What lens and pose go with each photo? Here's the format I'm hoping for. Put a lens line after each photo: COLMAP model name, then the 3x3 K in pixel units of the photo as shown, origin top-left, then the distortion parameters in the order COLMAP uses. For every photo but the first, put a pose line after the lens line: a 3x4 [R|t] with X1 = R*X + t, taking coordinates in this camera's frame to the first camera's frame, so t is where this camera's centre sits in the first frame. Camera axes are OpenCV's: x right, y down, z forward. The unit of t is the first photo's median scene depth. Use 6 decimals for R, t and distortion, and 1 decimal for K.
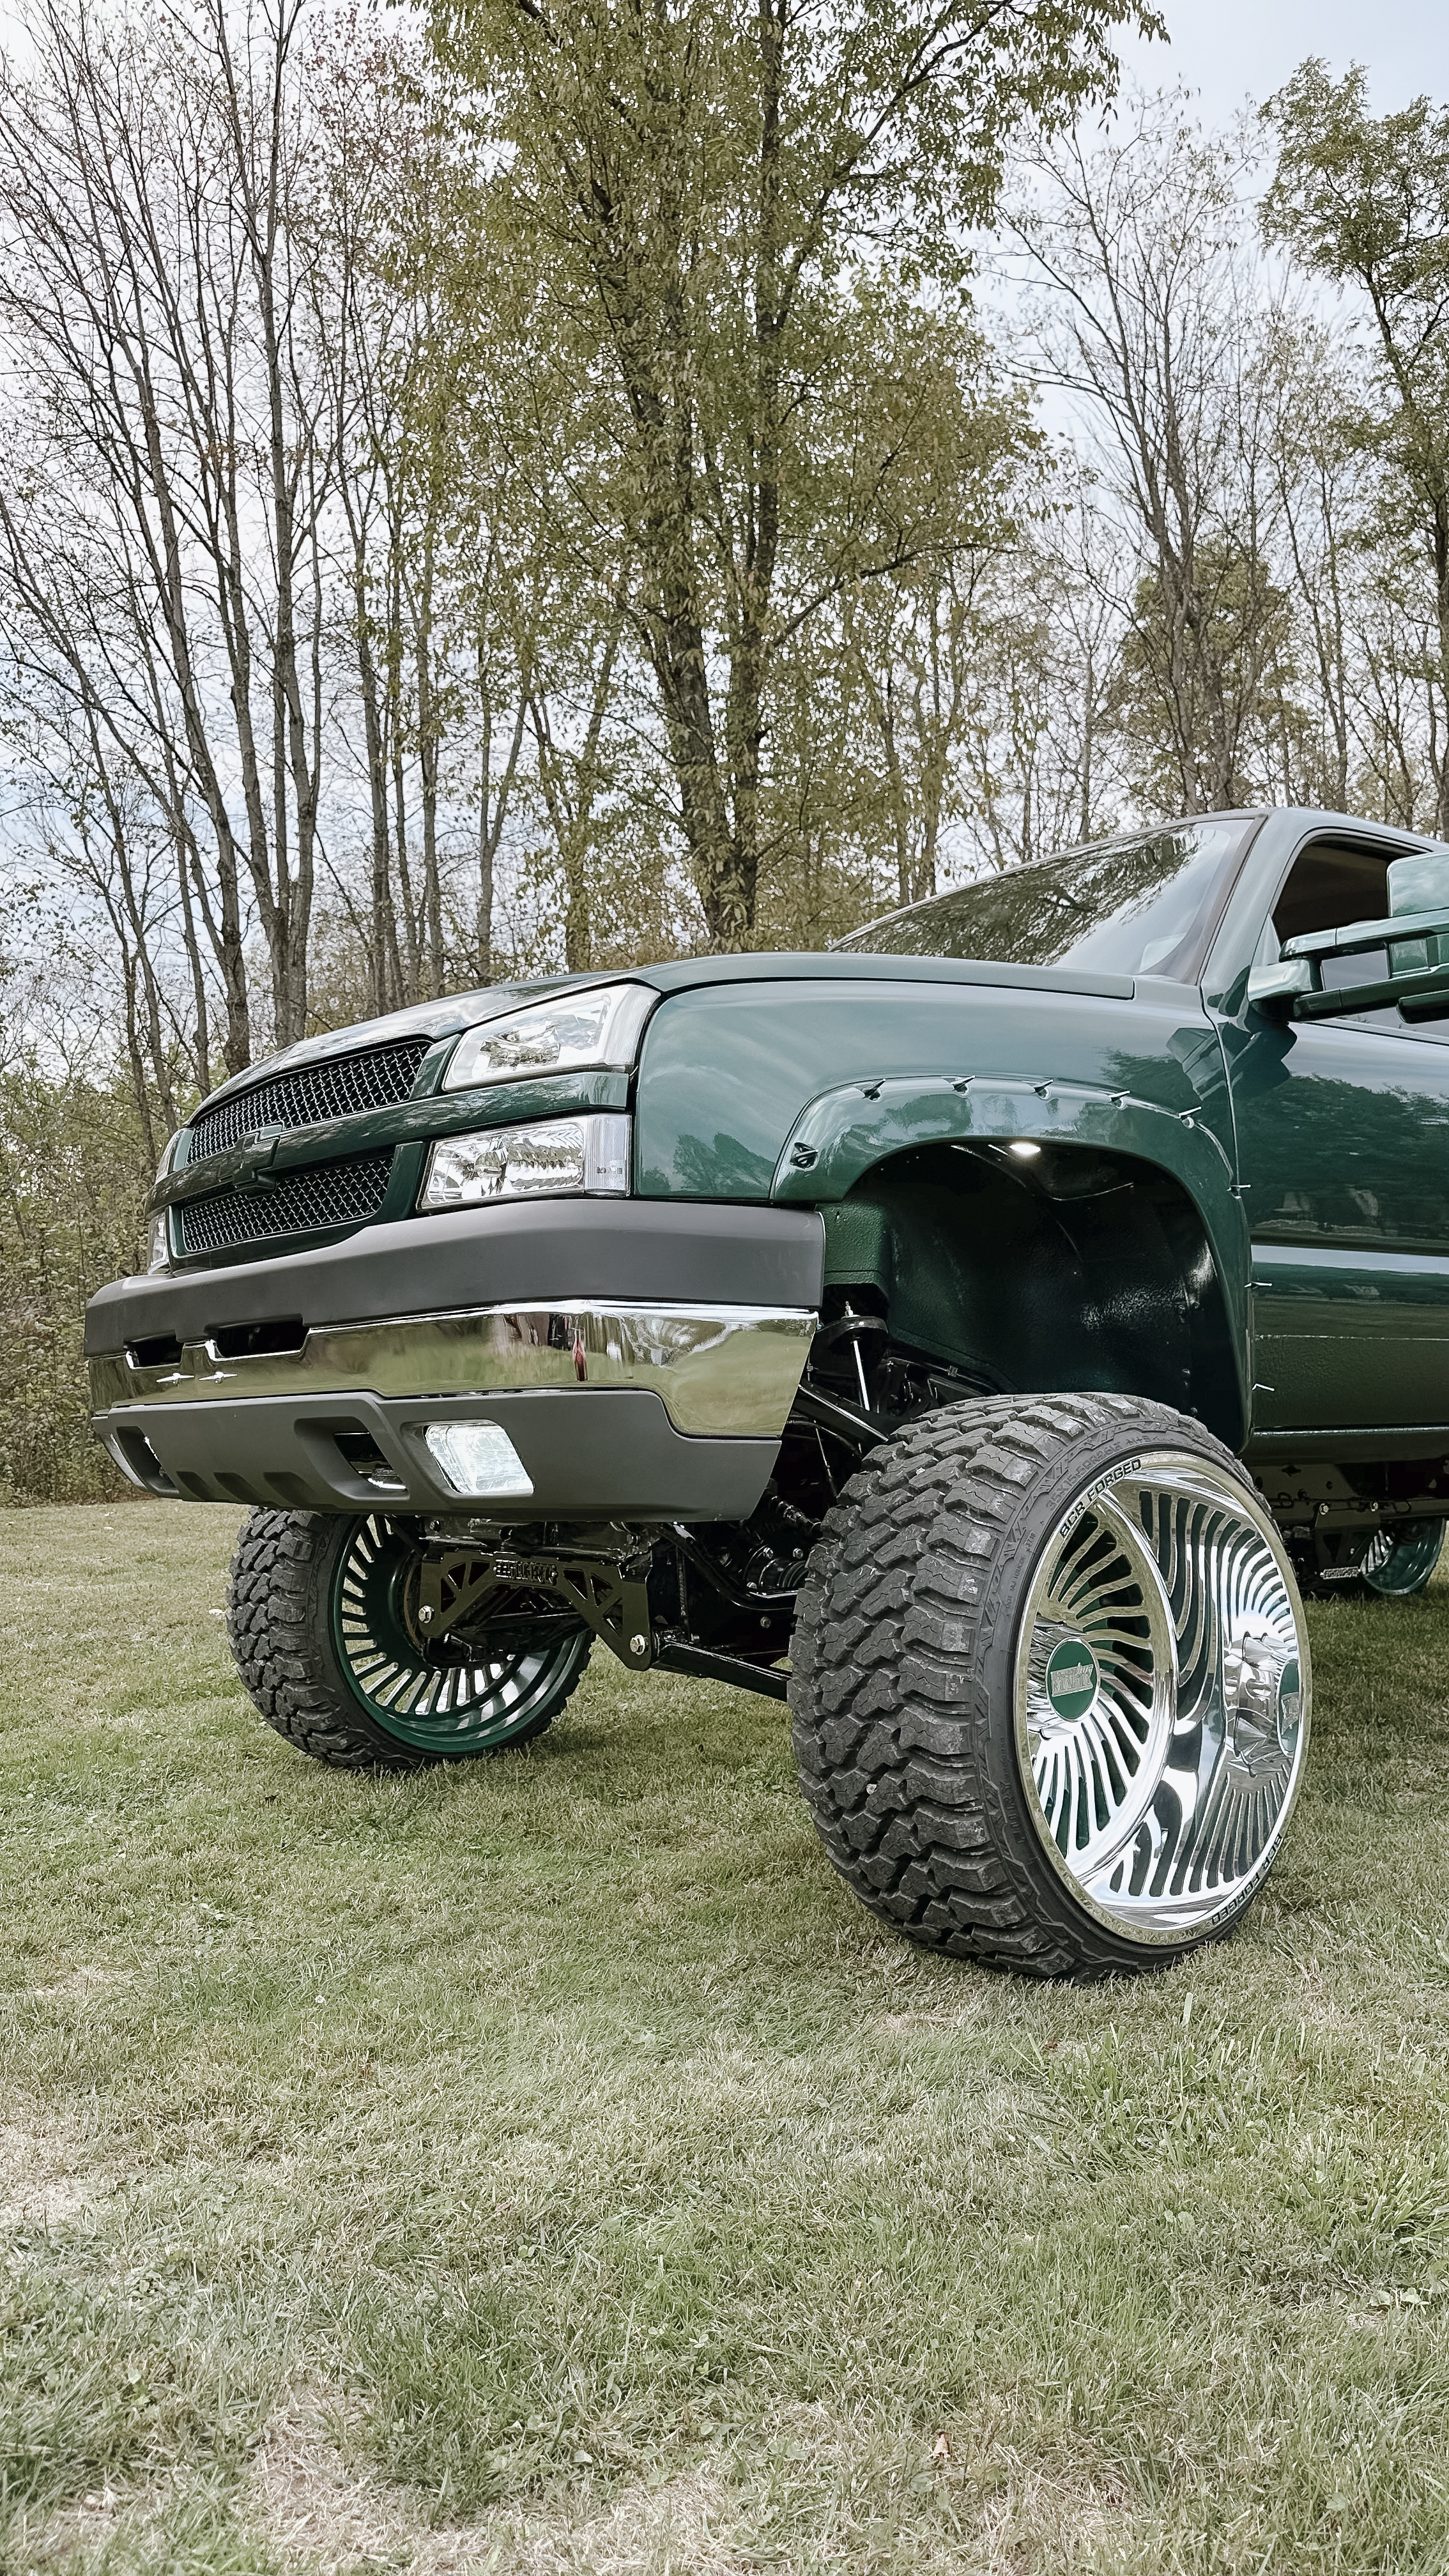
lens RADIAL K [[1823.7, 0, 712.6], [0, 1823.7, 1273.8], [0, 0, 1]] dist [0.044794, -0.028248]
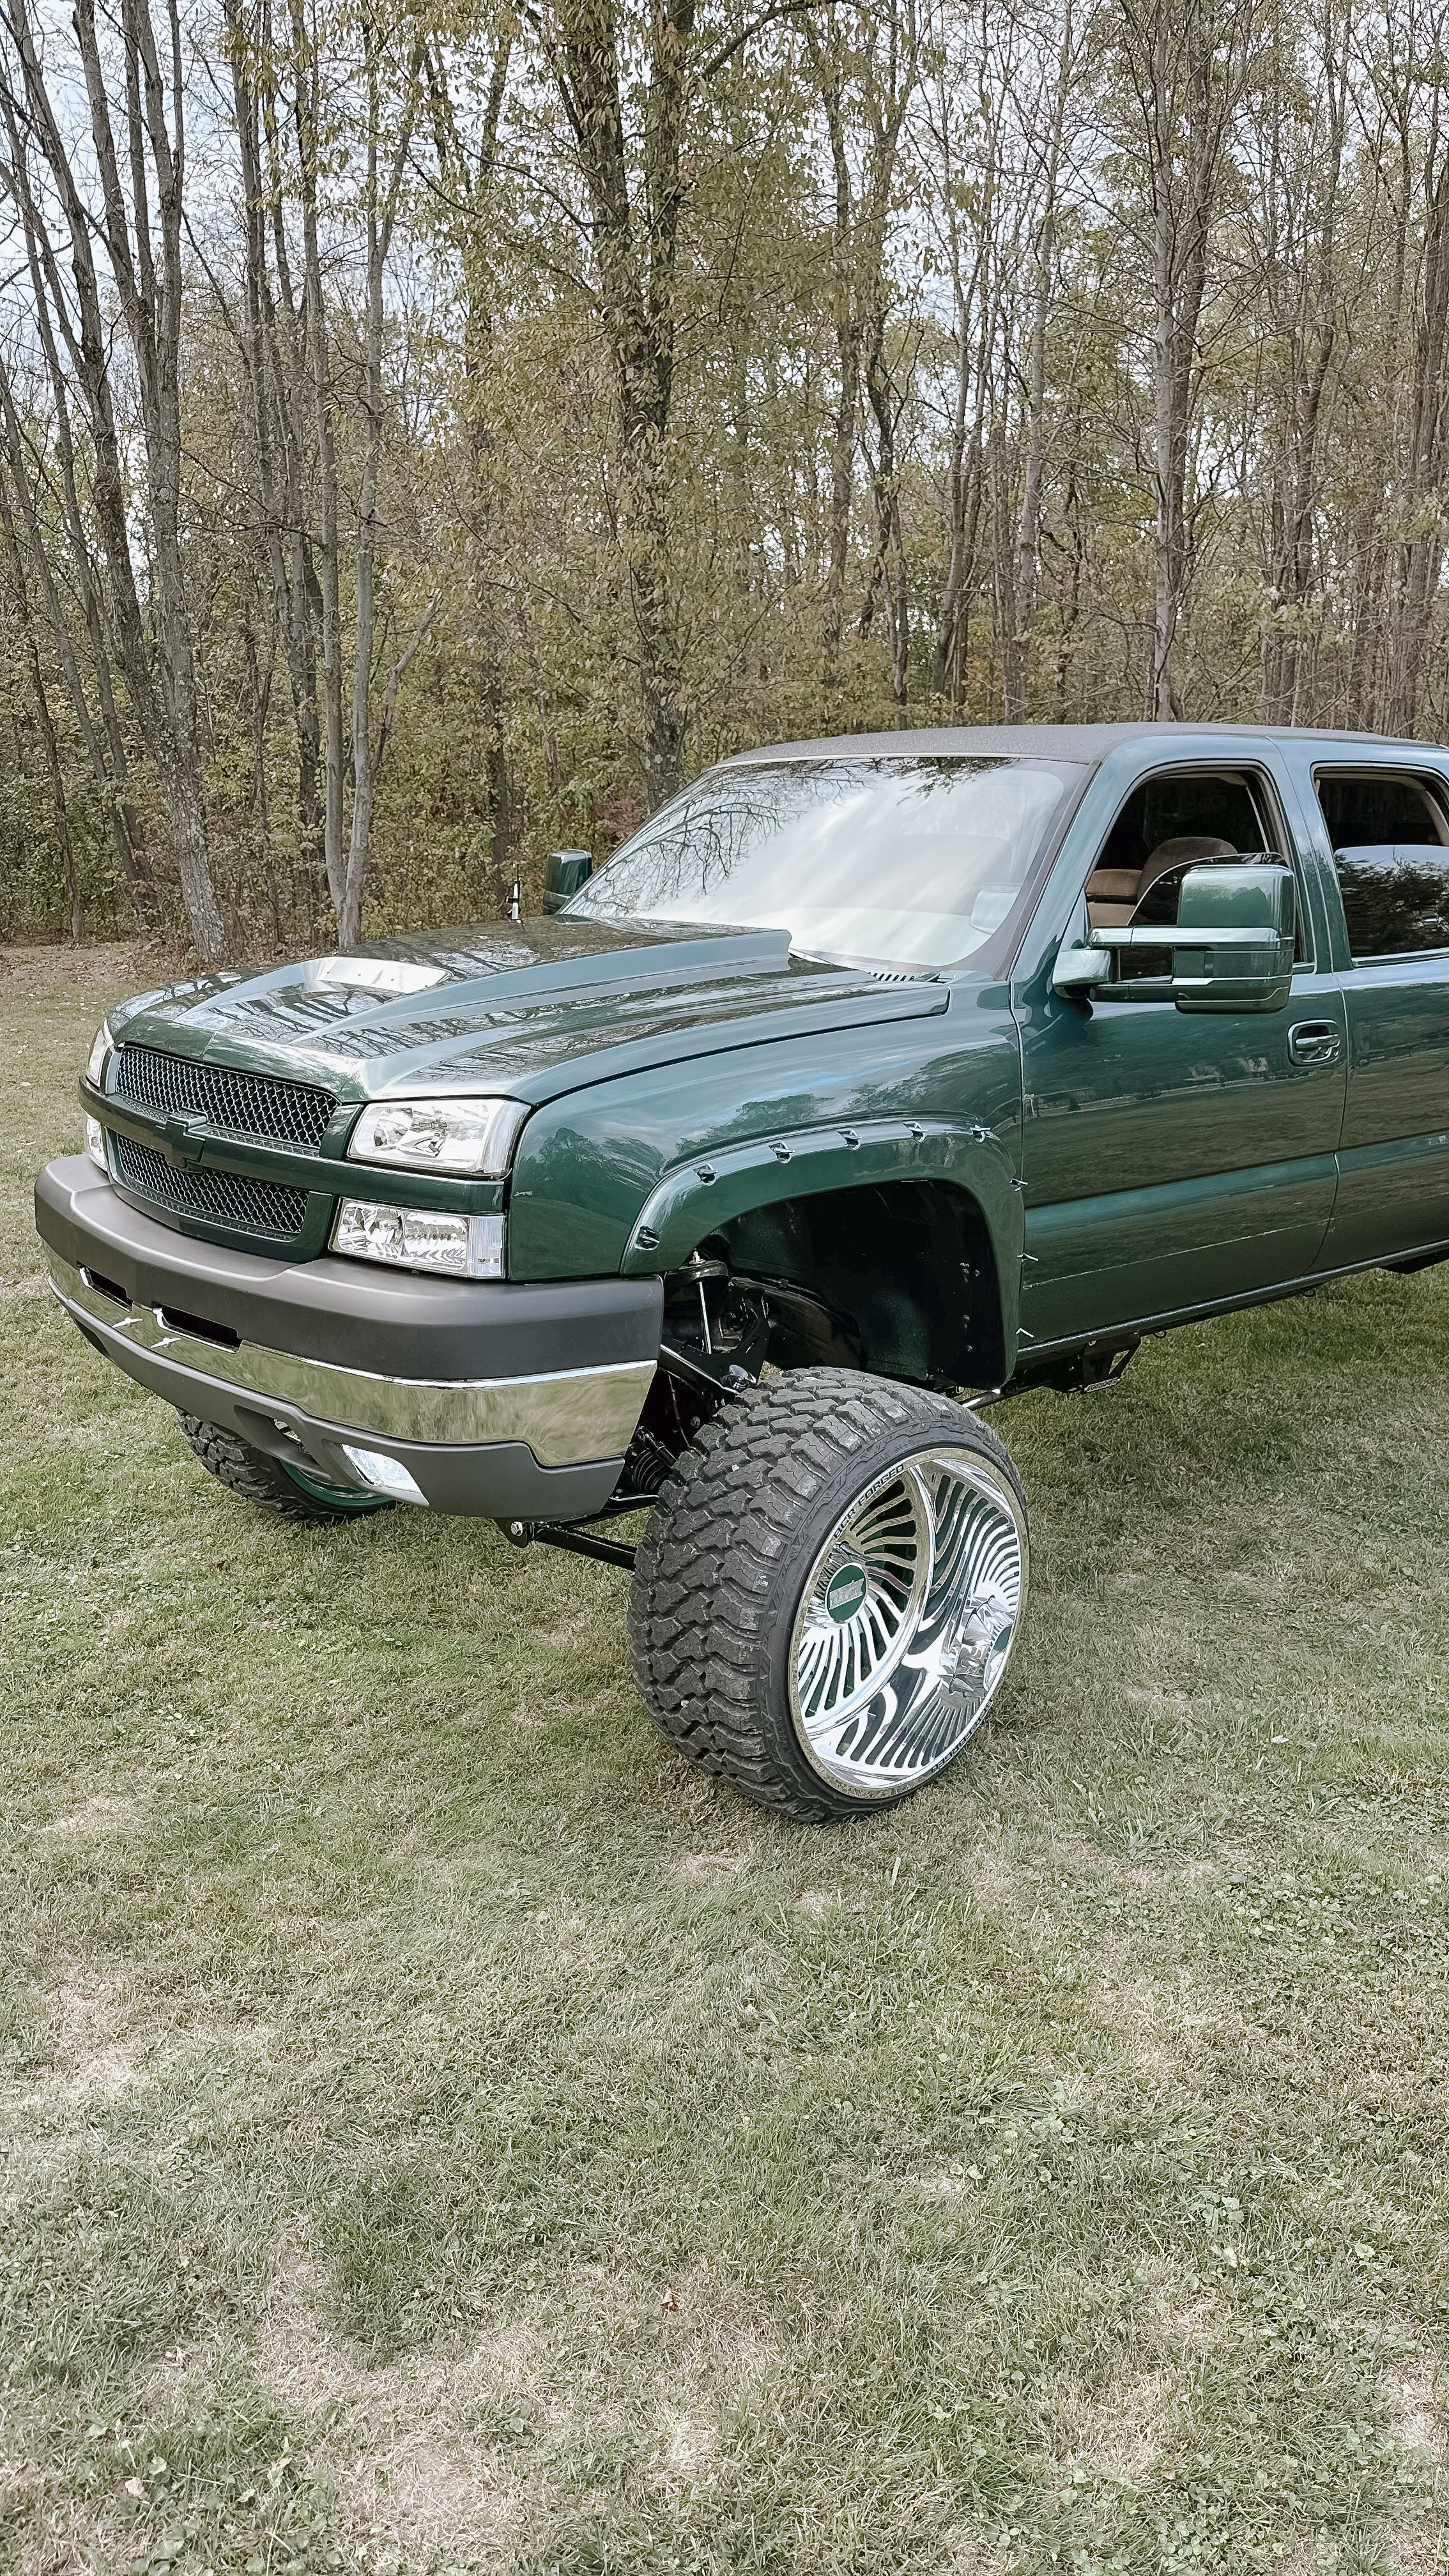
lens RADIAL K [[1823.7, 0, 721.6], [0, 1823.7, 1267.4], [0, 0, 1]] dist [0.044794, -0.028248]
pose [[0.998062, 0.022029, 0.058191, 0.026443], [-0.038969, 0.950395, 0.308595, -0.401000], [-0.048507, -0.310265, 0.949412, -0.163506]]
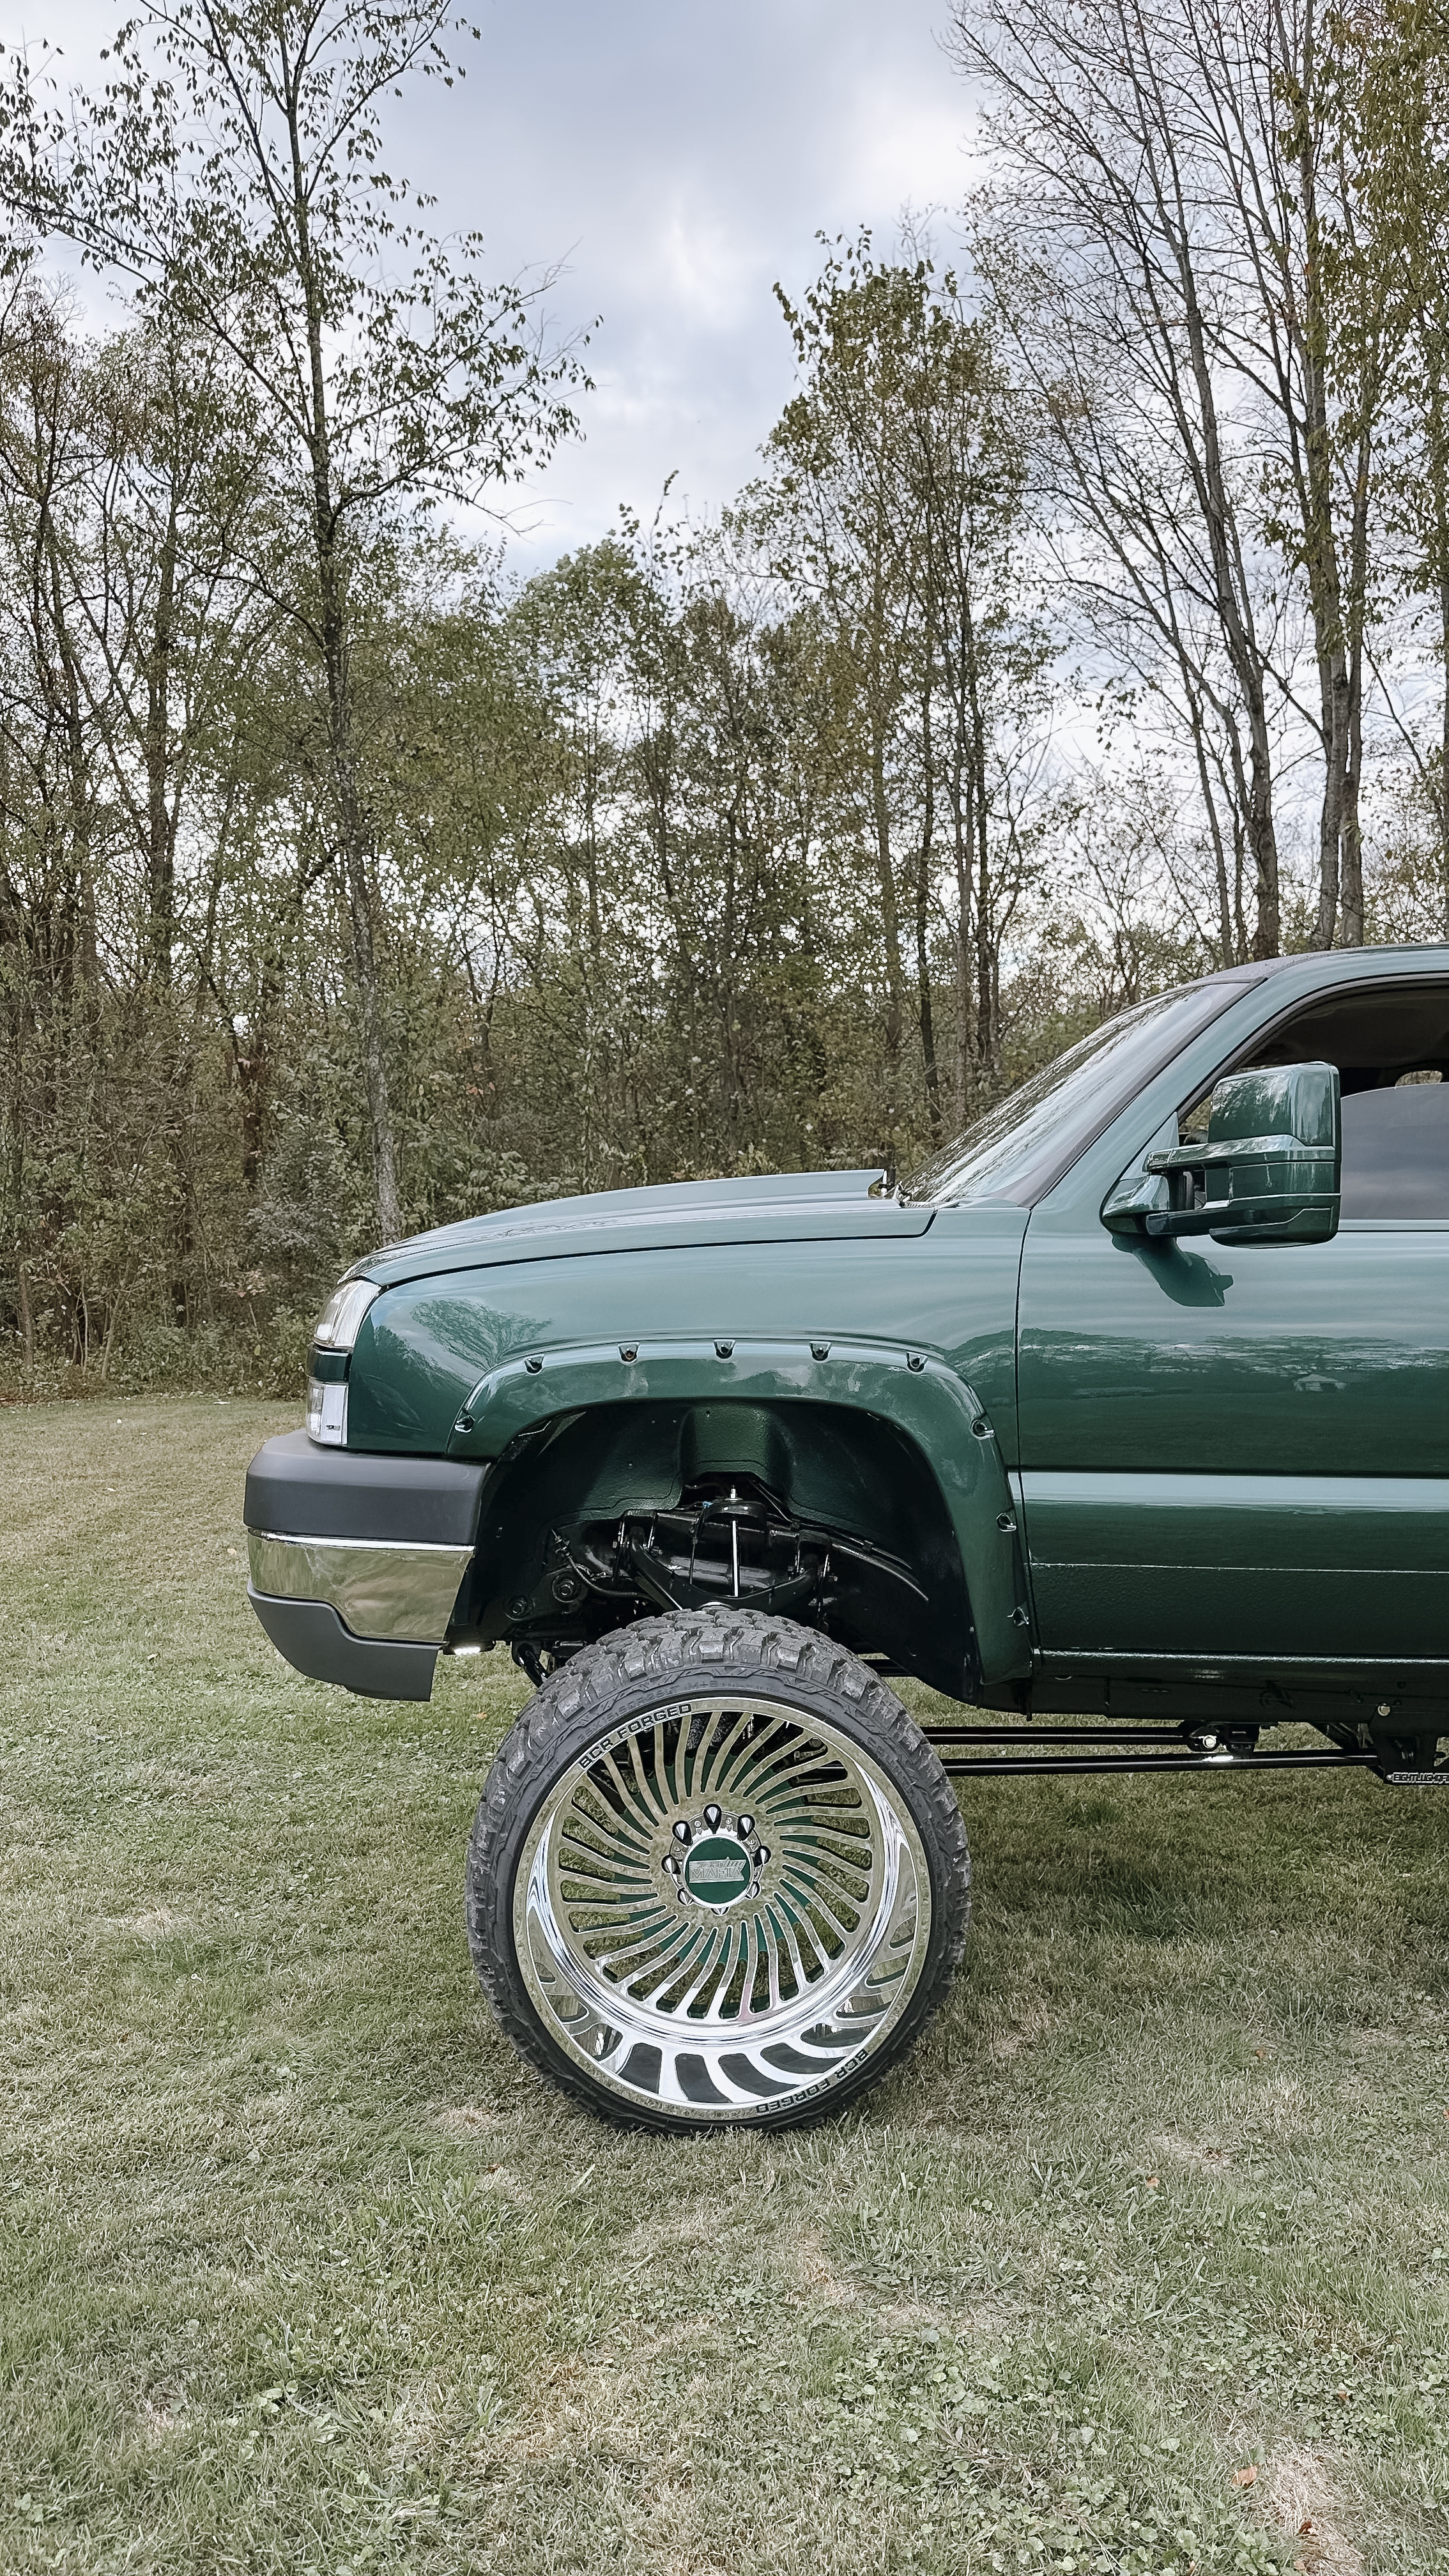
lens RADIAL K [[1823.7, 0, 735.7], [0, 1823.7, 1270.7], [0, 0, 1]] dist [0.044794, -0.028248]
pose [[0.786032, 0.041784, -0.616772, 0.905806], [0.020087, 0.995460, 0.093039, -0.262339], [0.617859, -0.085521, 0.781624, 0.139641]]
